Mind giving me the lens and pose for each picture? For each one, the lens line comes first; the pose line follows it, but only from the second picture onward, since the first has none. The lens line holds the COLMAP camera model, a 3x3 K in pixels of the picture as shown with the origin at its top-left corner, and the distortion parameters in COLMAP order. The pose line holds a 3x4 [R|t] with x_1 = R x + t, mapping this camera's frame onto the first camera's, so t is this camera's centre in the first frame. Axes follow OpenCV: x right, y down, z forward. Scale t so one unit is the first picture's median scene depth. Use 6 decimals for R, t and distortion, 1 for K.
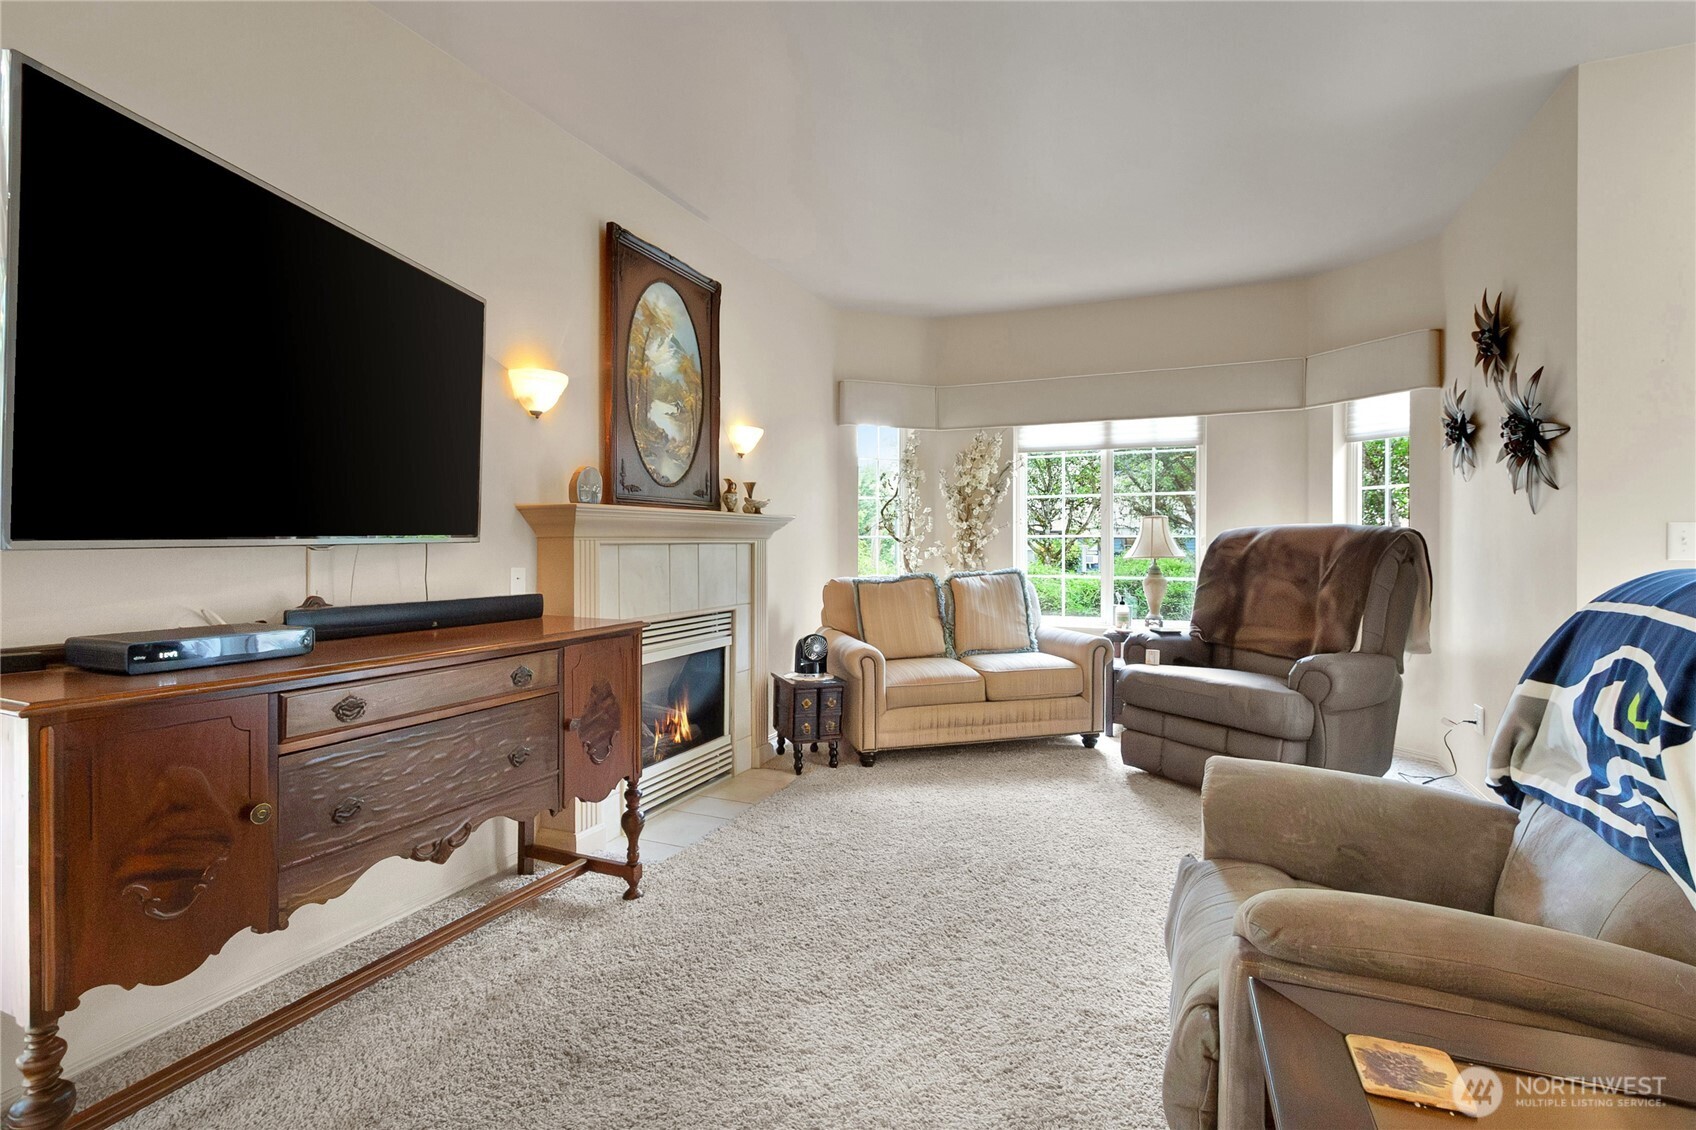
lens RADIAL K [[823.0, 0, 826.9], [0, 823.0, 550.6], [0, 0, 1]] dist [0.006114, -0.003868]
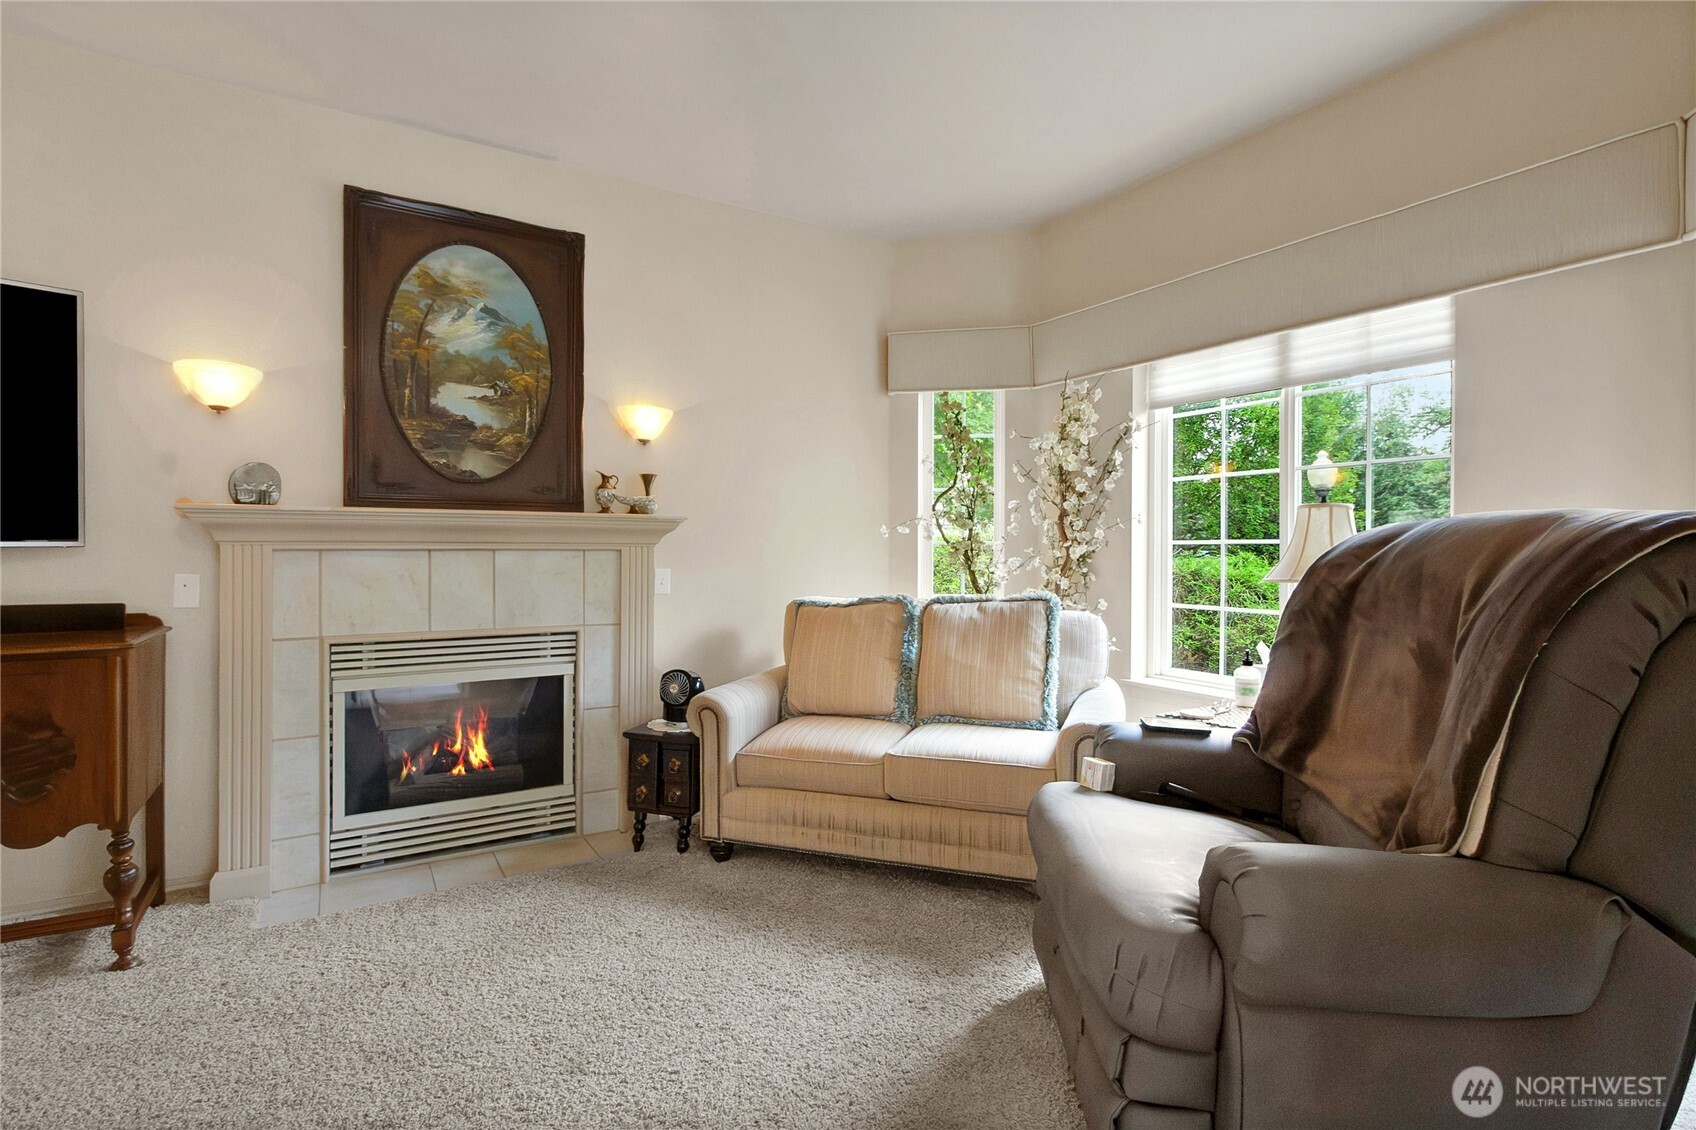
lens RADIAL K [[823.0, 0, 823.2], [0, 823.0, 554.3], [0, 0, 1]] dist [0.006114, -0.003868]
pose [[0.813749, 0.008987, -0.581148, 0.548442], [-0.011182, 0.999937, -0.000194, -0.006980], [0.581109, 0.006656, 0.813798, 0.472300]]
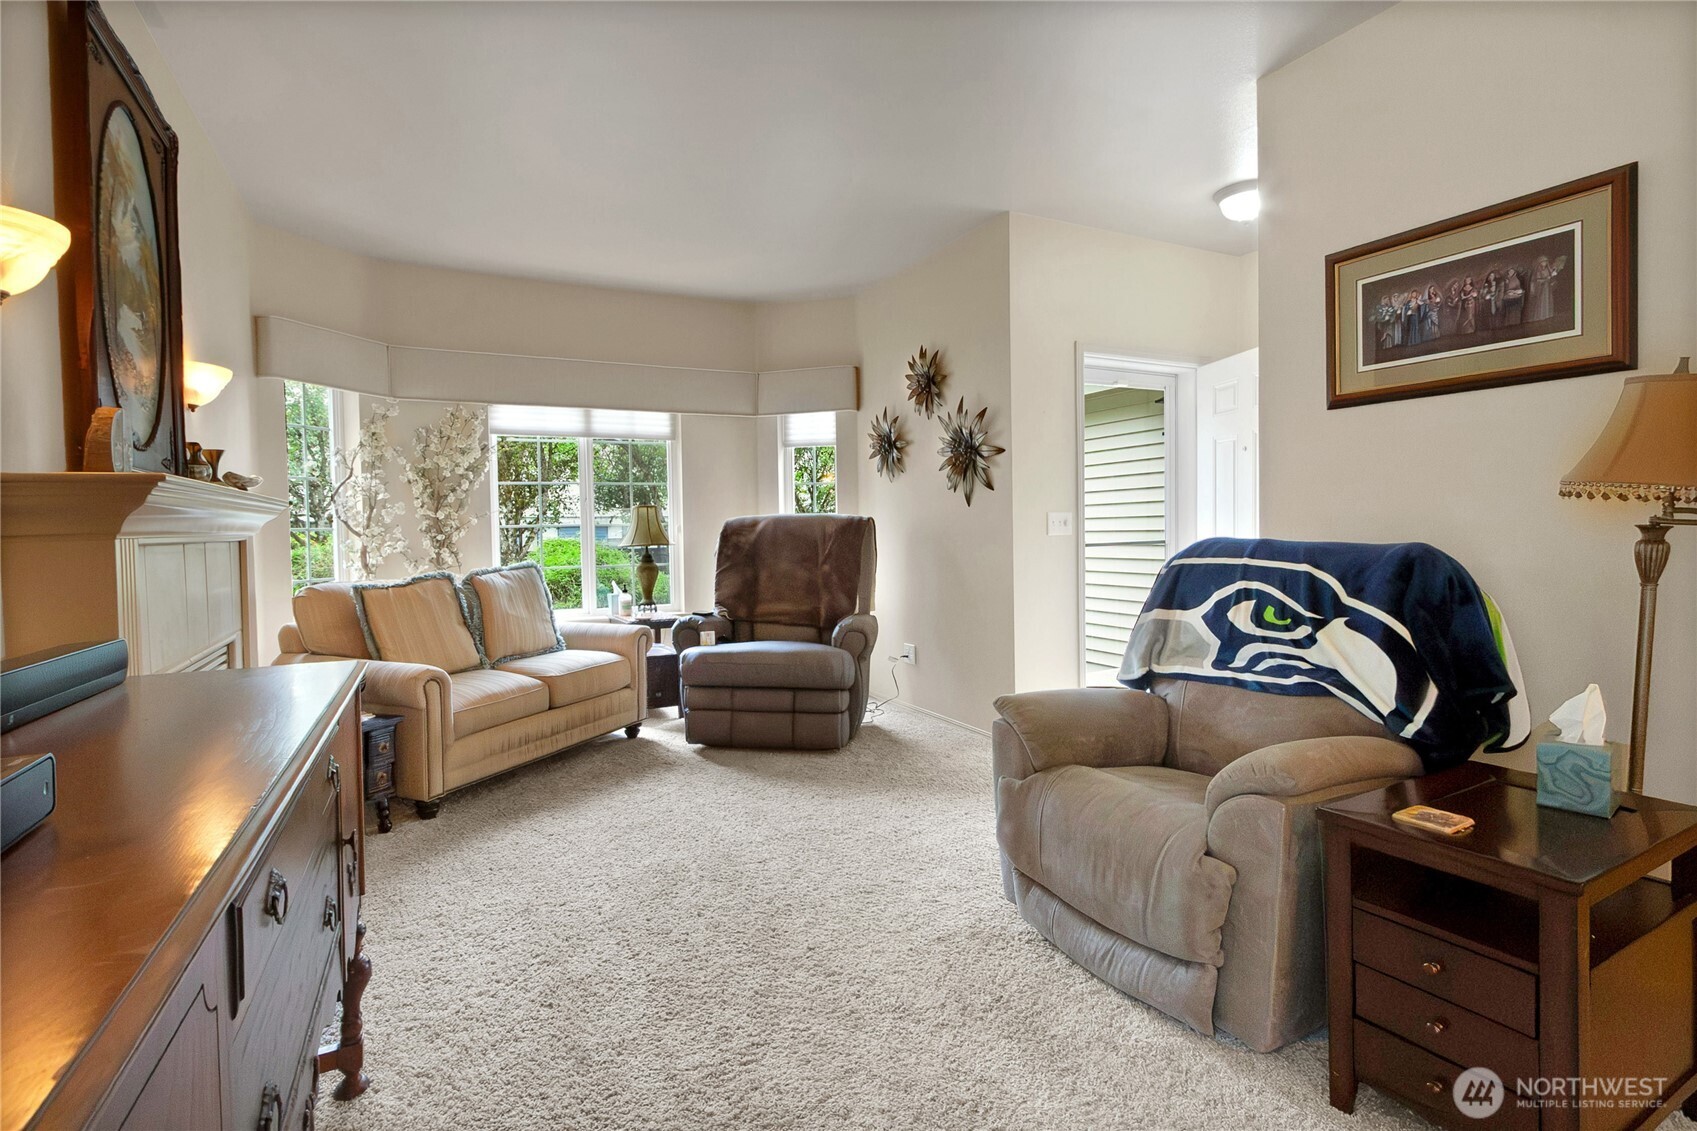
lens RADIAL K [[823.5, 0, 846.9], [0, 823.5, 550.7], [0, 0, 1]] dist [0.006114, -0.003868]
pose [[0.622643, -0.033622, 0.781784, -0.318302], [0.024947, 0.999422, 0.023113, -0.003870], [-0.782108, 0.005113, 0.623121, 0.192009]]
